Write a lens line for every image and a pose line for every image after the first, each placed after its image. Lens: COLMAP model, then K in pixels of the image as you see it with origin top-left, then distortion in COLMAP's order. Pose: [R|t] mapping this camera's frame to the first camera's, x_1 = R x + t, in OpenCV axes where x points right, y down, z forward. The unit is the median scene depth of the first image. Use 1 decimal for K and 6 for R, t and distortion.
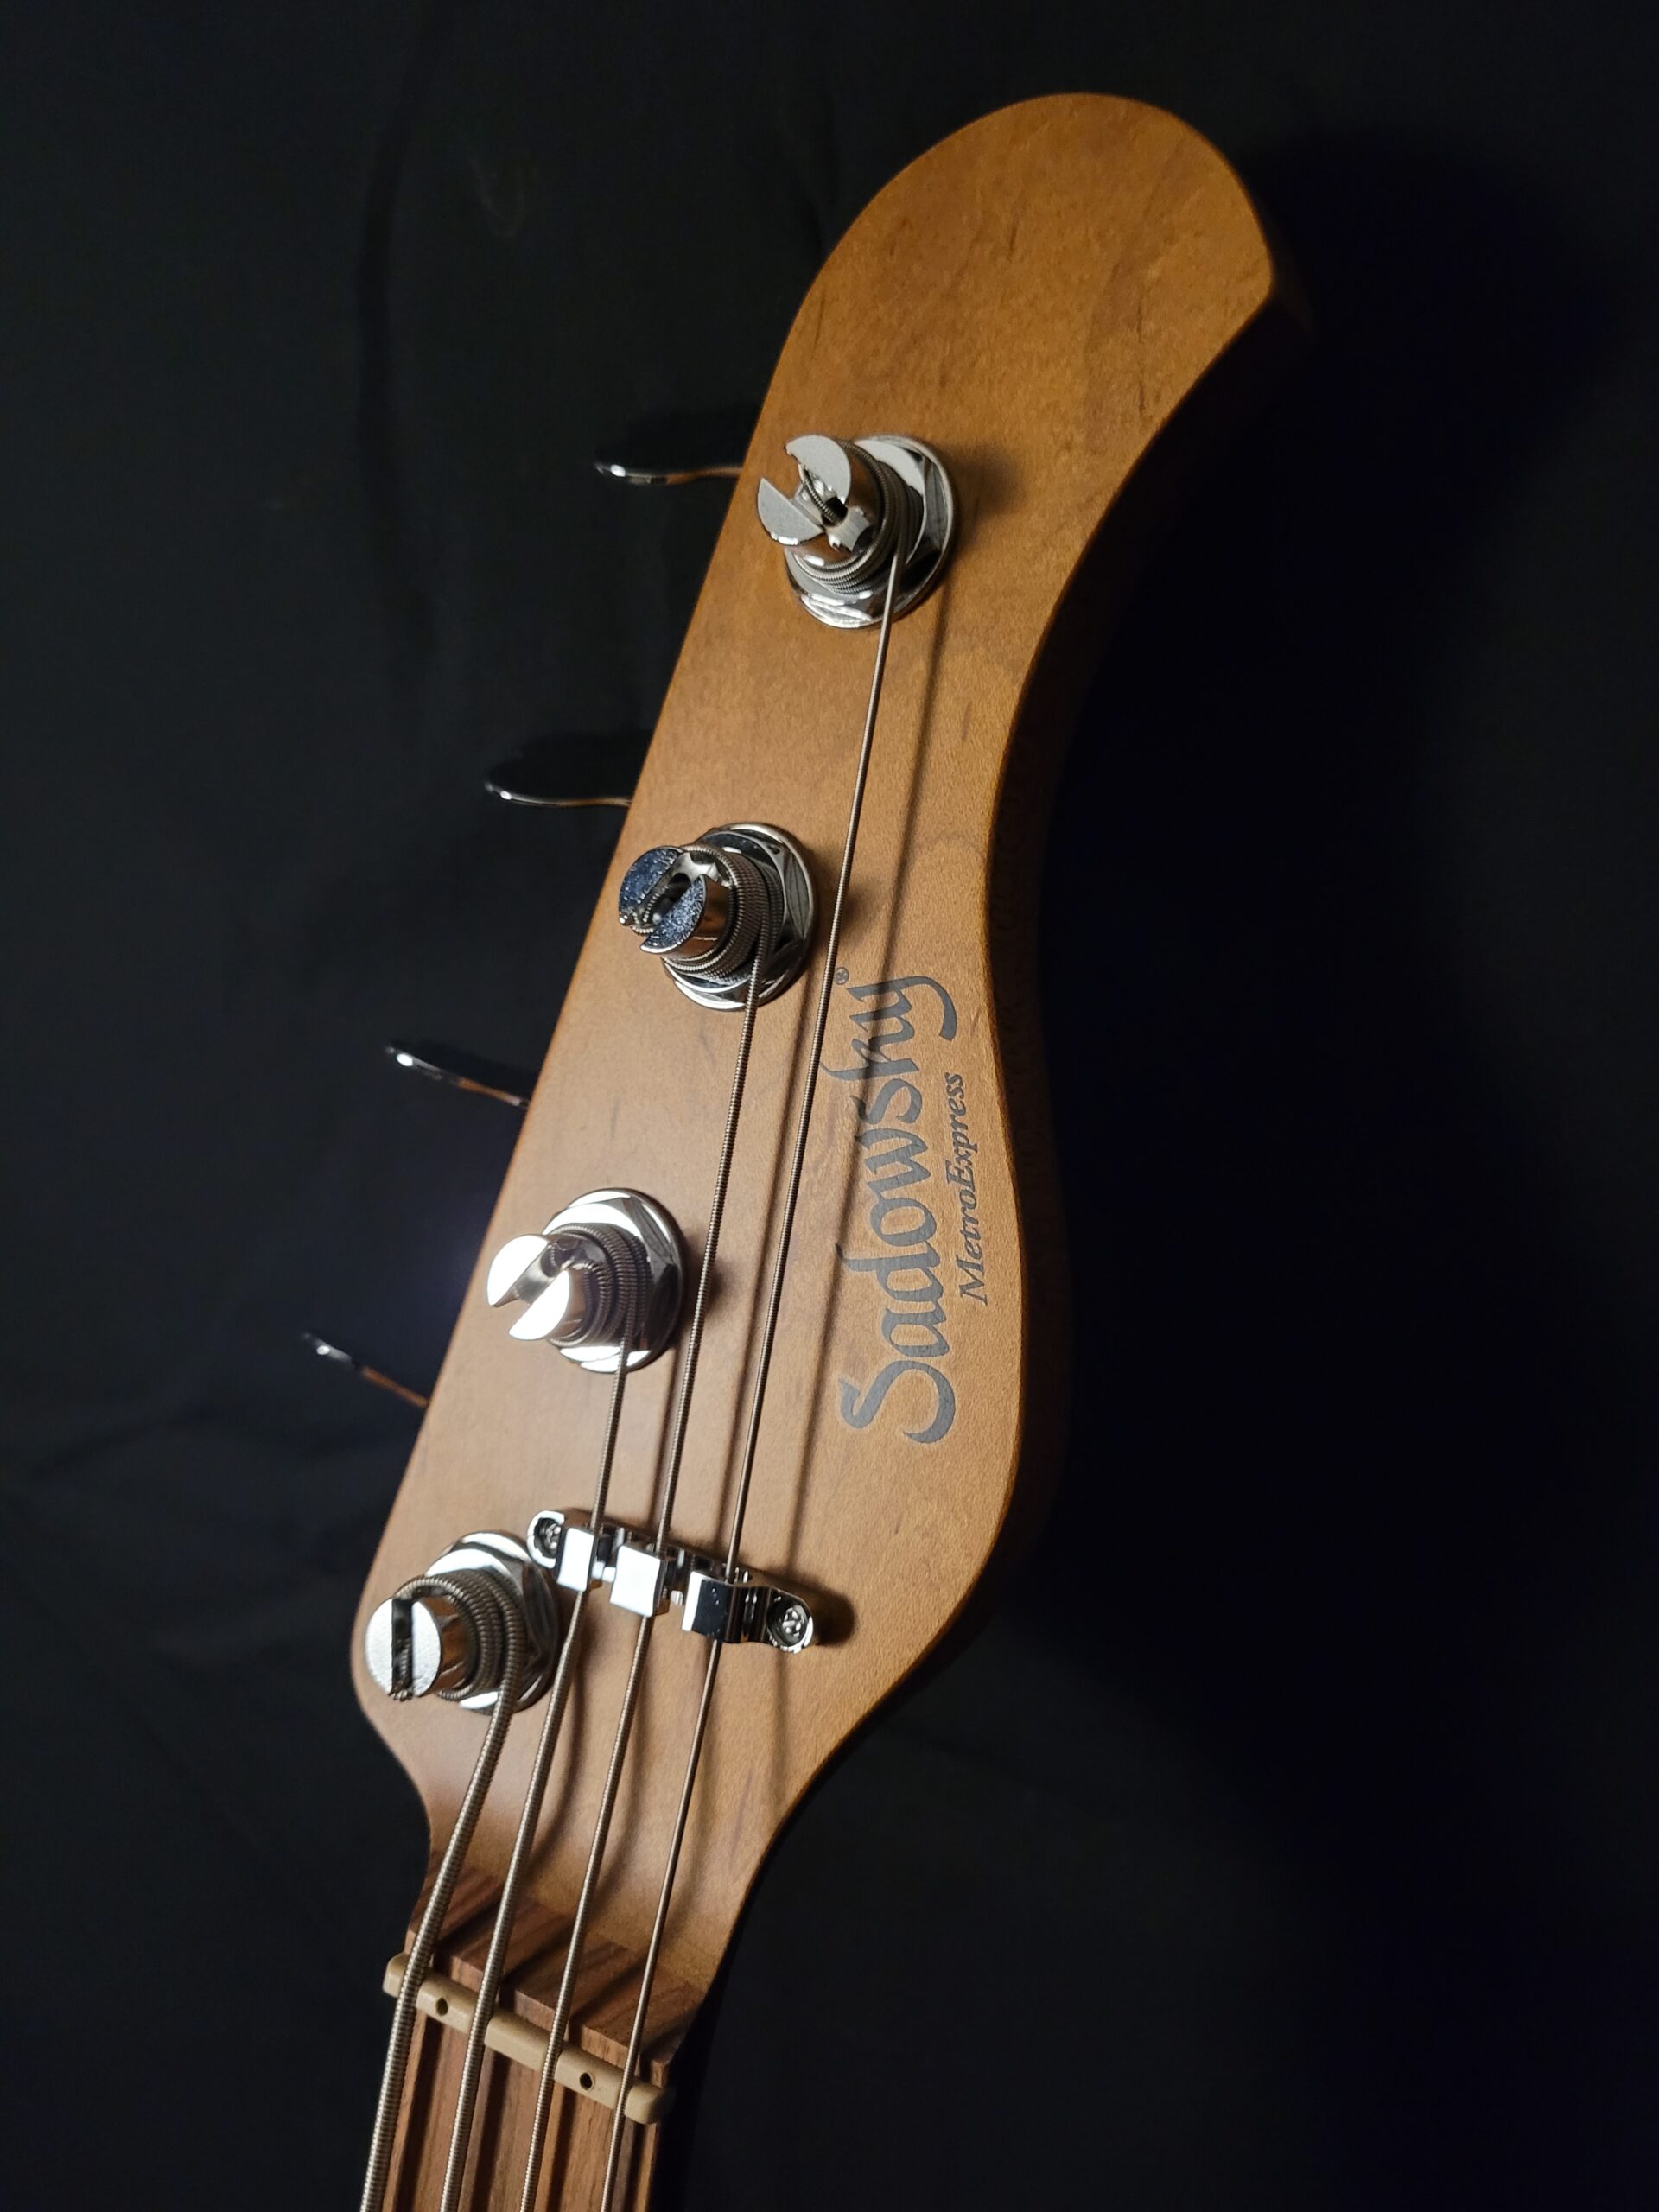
lens RADIAL K [[1732.2, 0, 838.5], [0, 1732.2, 1102.0], [0, 0, 1]] dist [-0.001746, 0.005180]
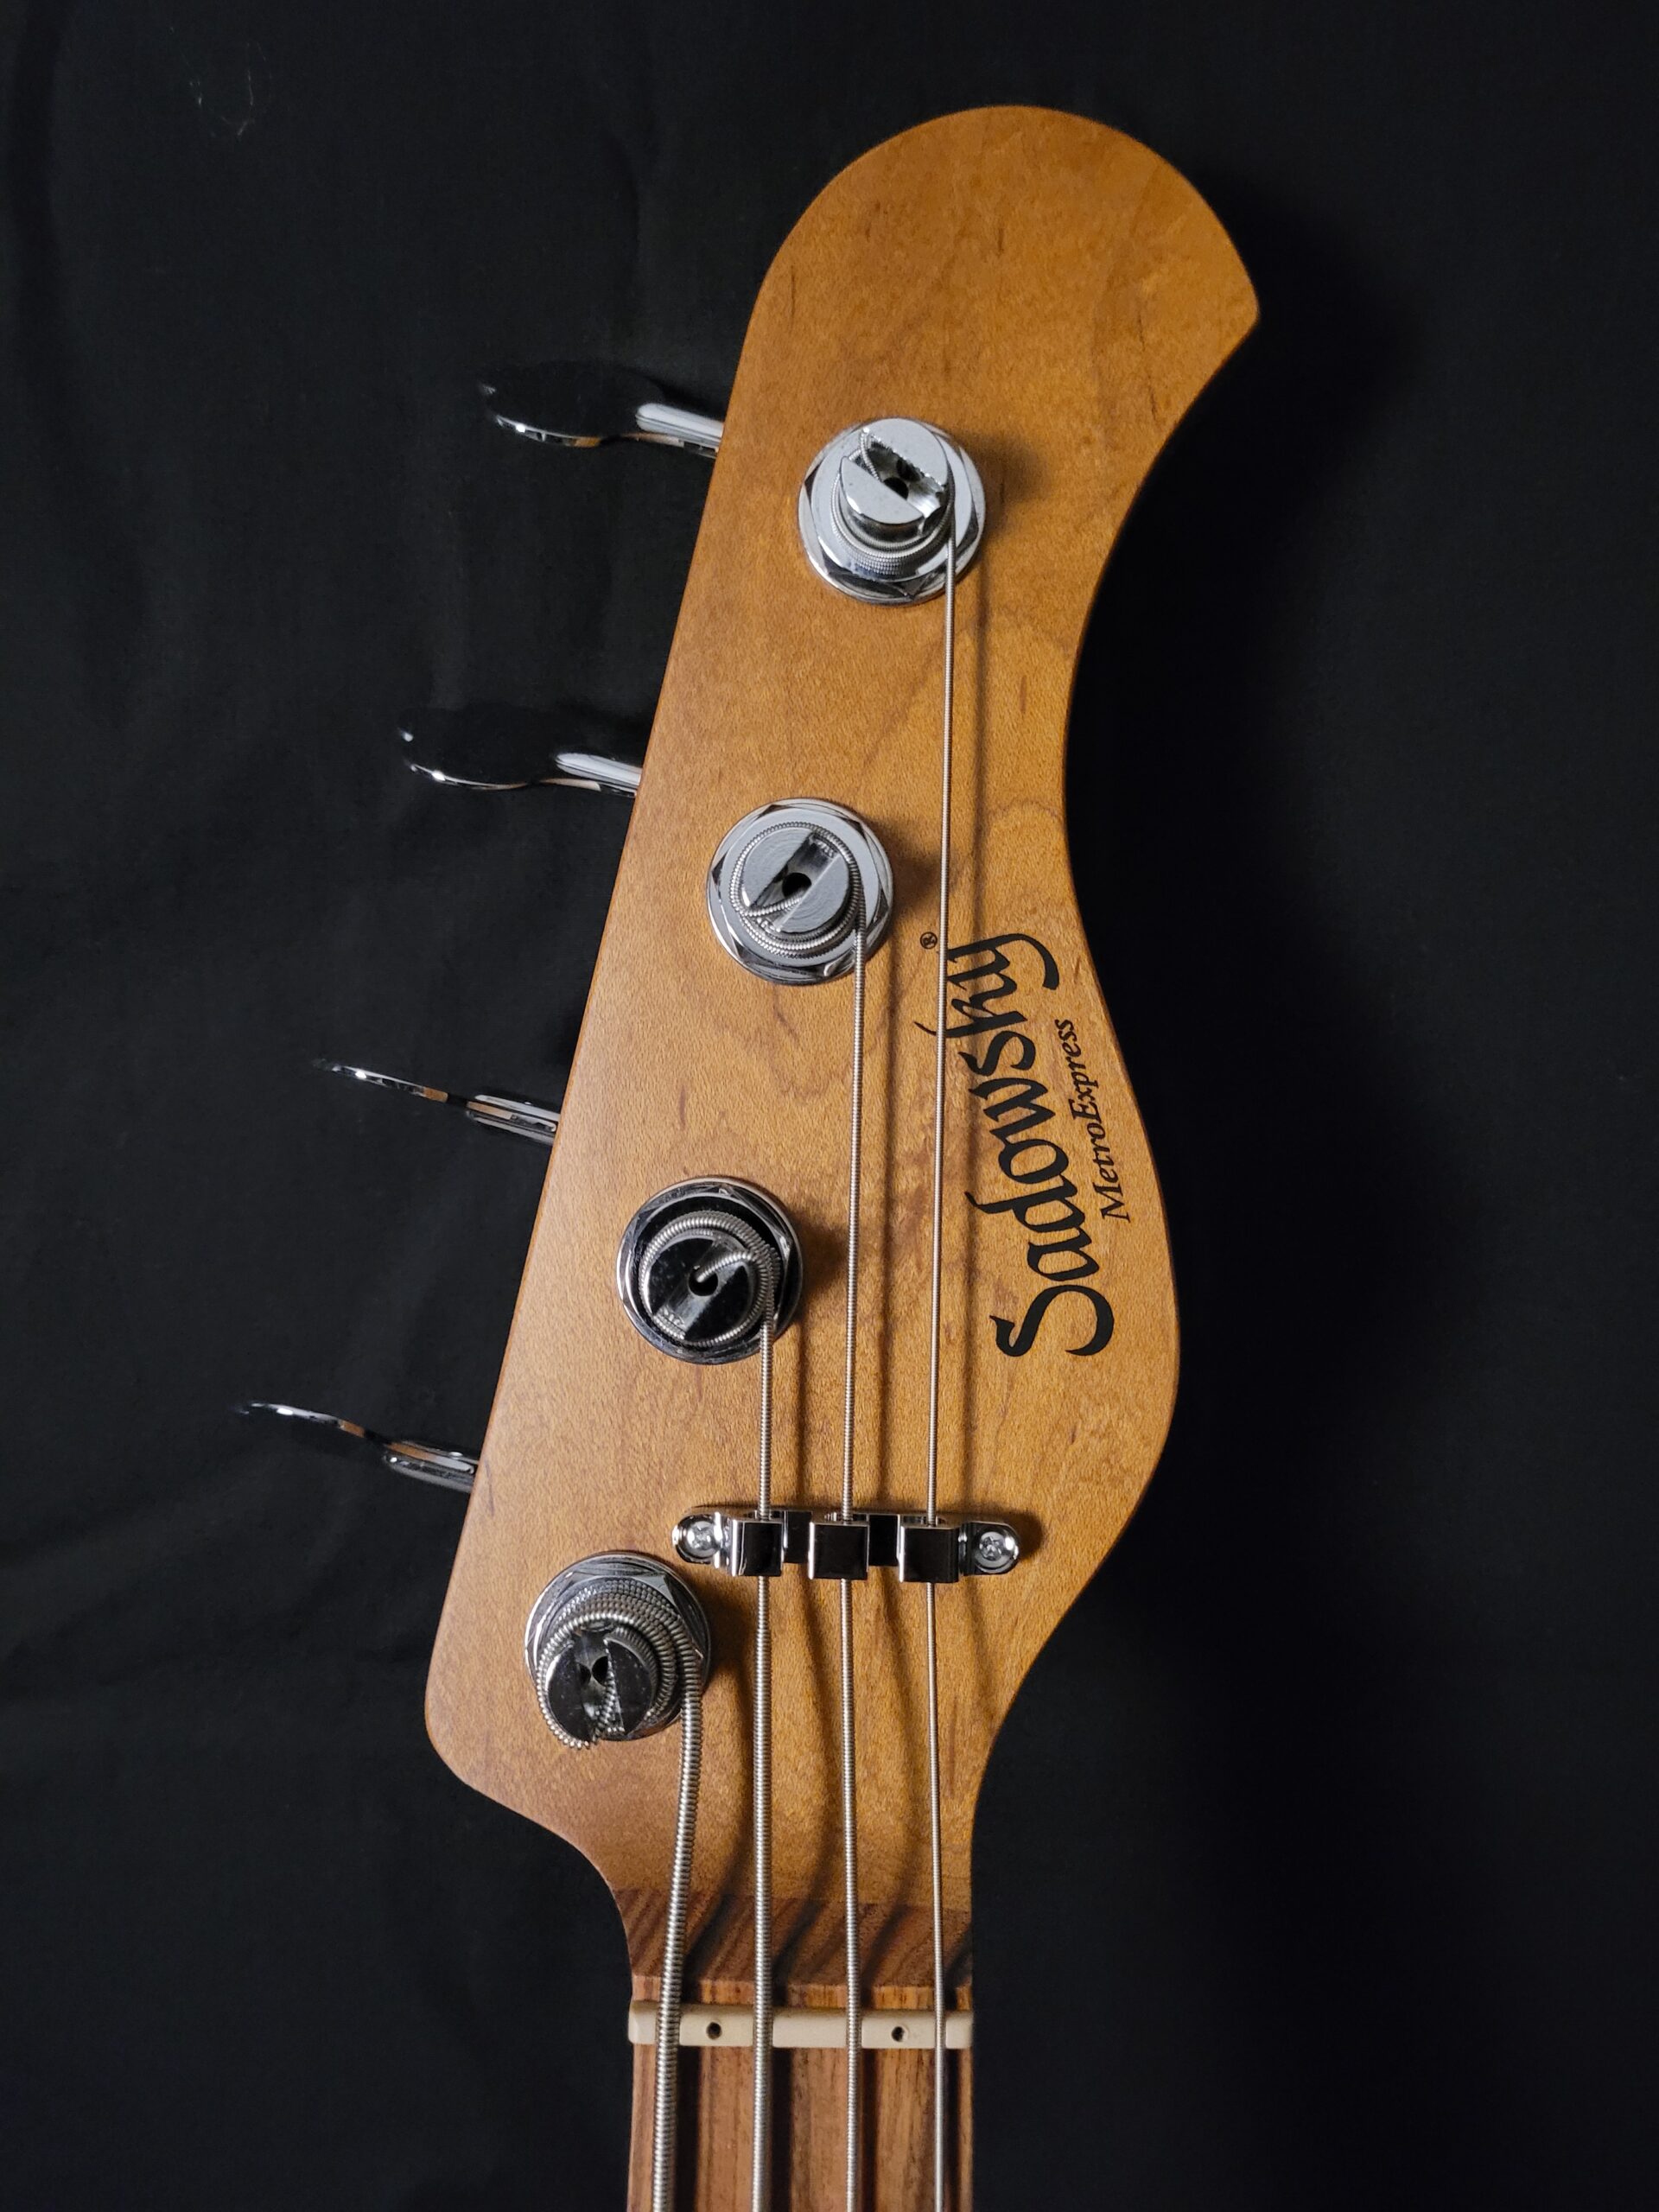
lens RADIAL K [[1732.2, 0, 841.5], [0, 1732.2, 1042.5], [0, 0, 1]] dist [-0.001746, 0.005180]
pose [[0.864738, -0.139601, 0.482431, -0.578747], [0.120812, 0.990205, 0.069984, -0.094699], [-0.487476, -0.002235, 0.873134, 0.113537]]
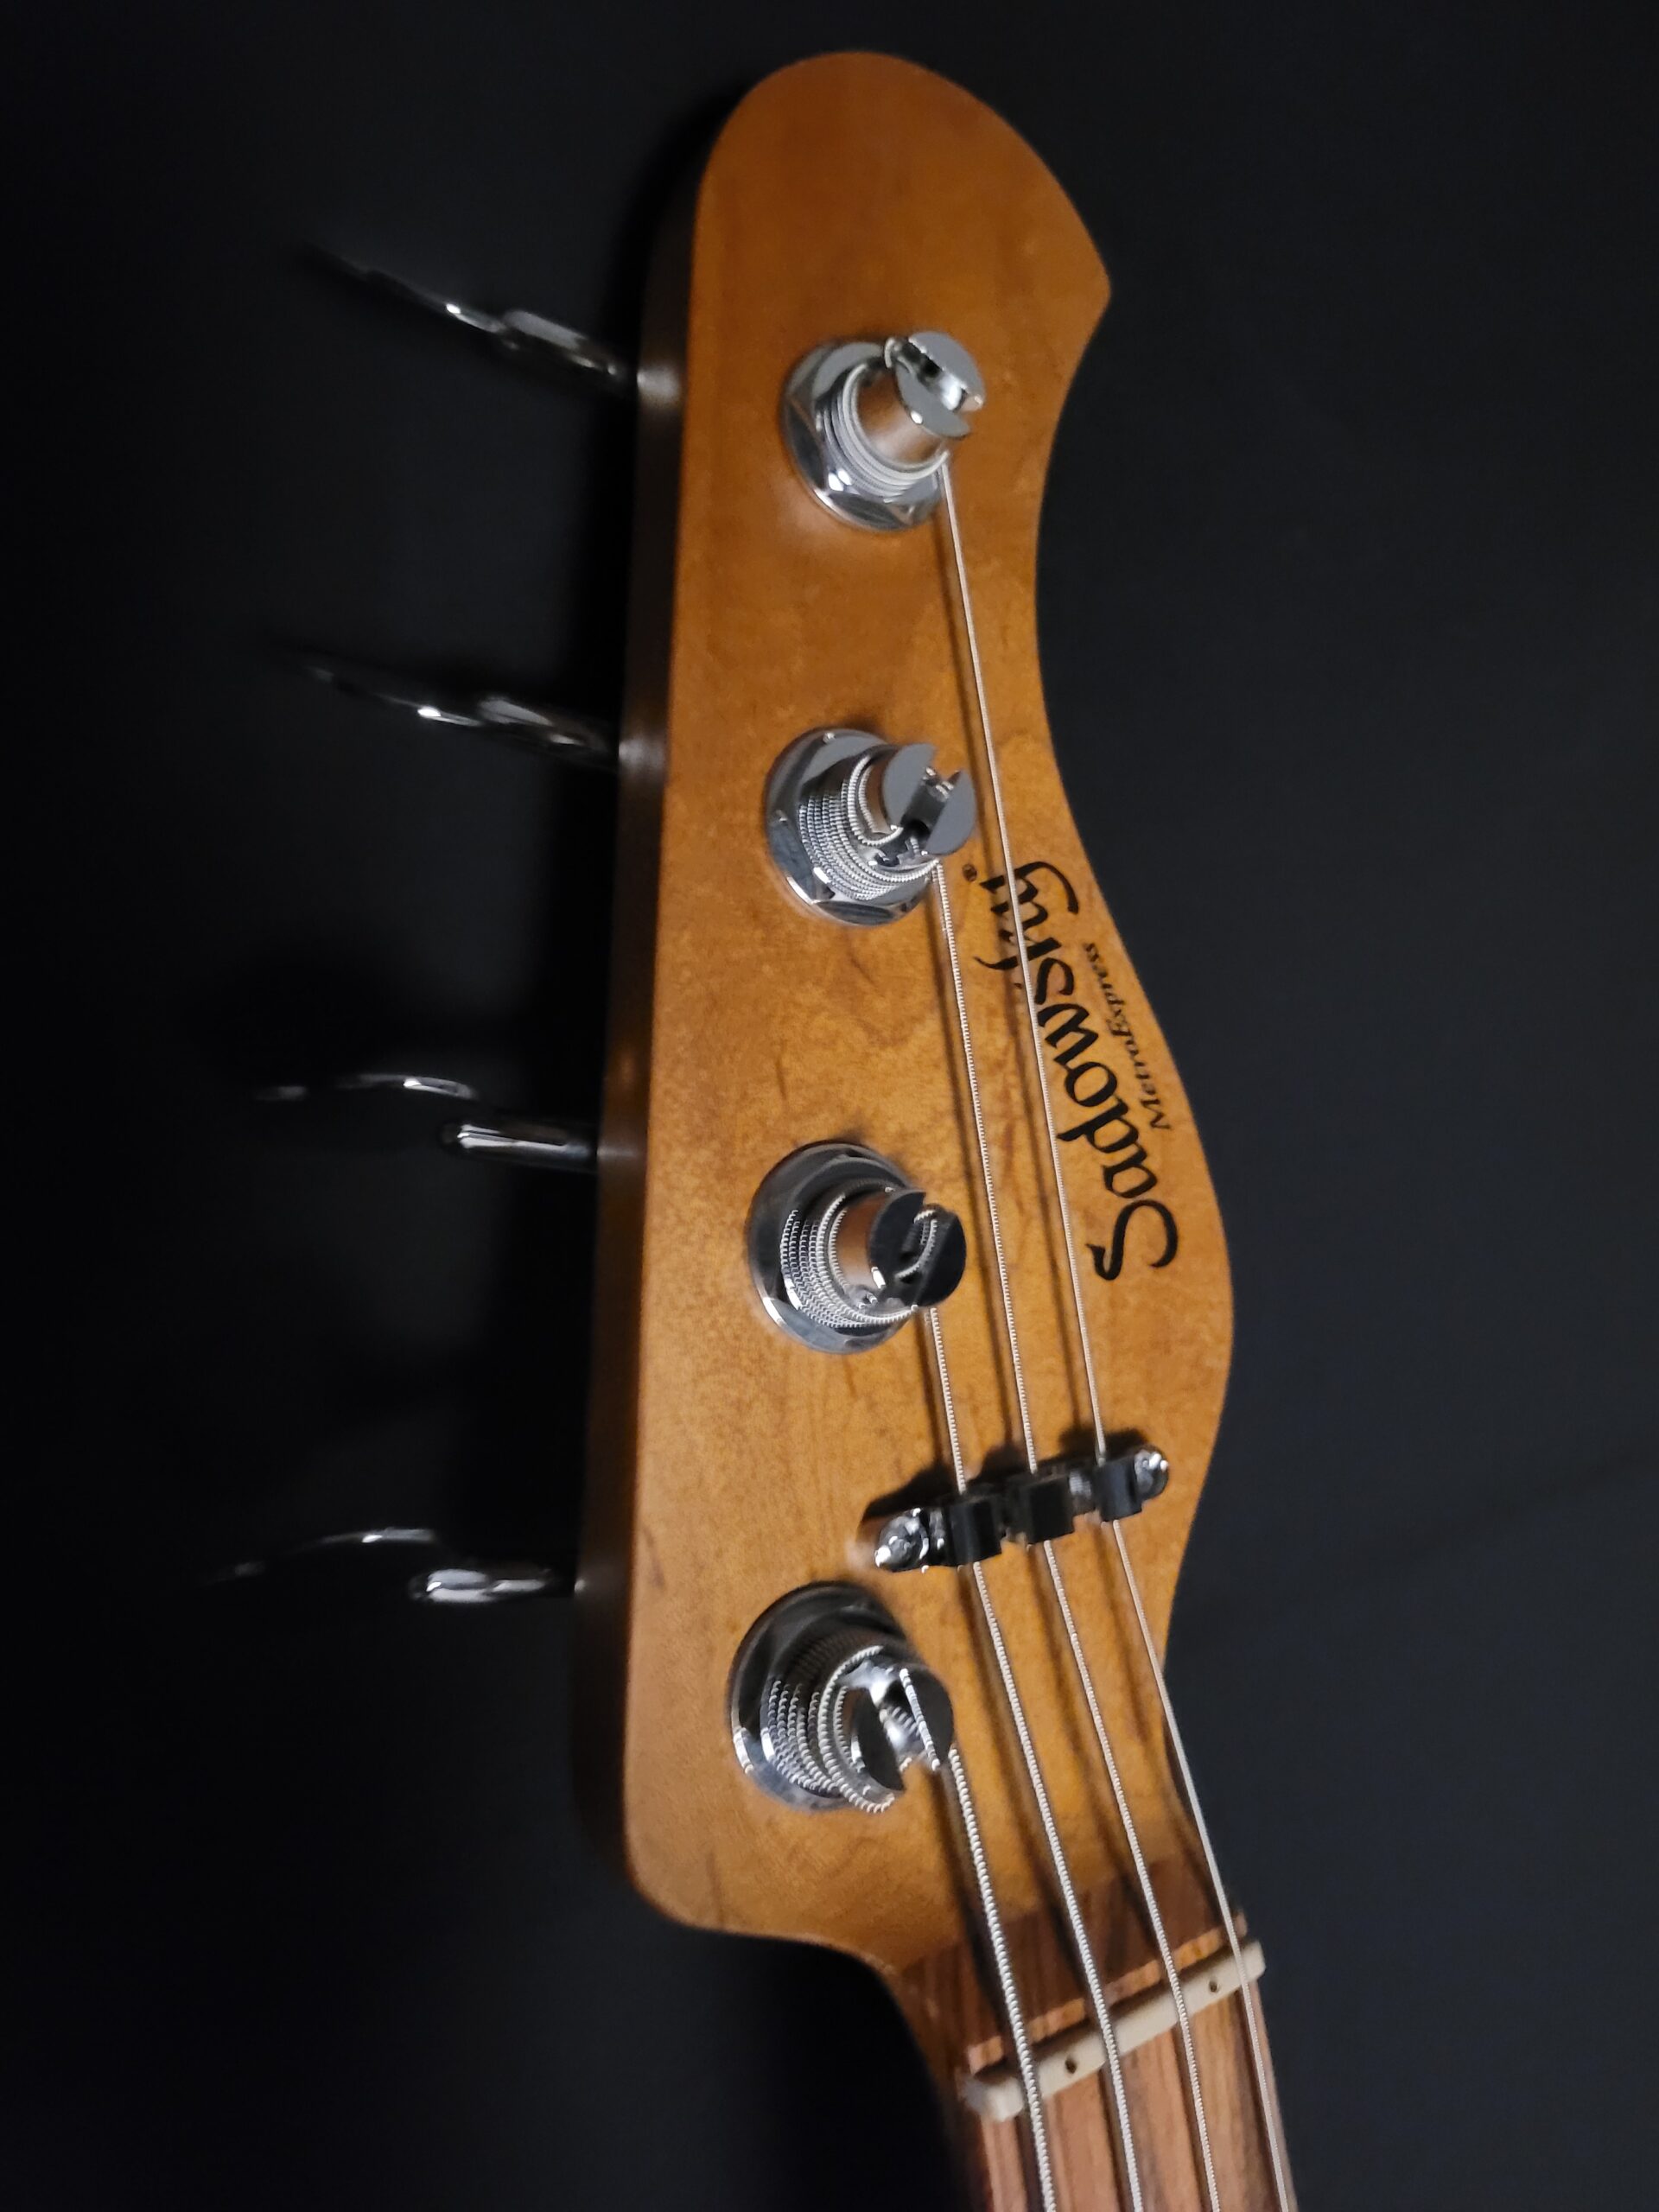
lens RADIAL K [[1732.2, 0, 820.0], [0, 1732.2, 1101.8], [0, 0, 1]] dist [-0.001746, 0.005180]
pose [[0.428804, -0.186819, 0.883870, -0.992860], [0.224824, 0.969670, 0.095882, -0.061895], [-0.874975, 0.157601, 0.457799, 0.655738]]
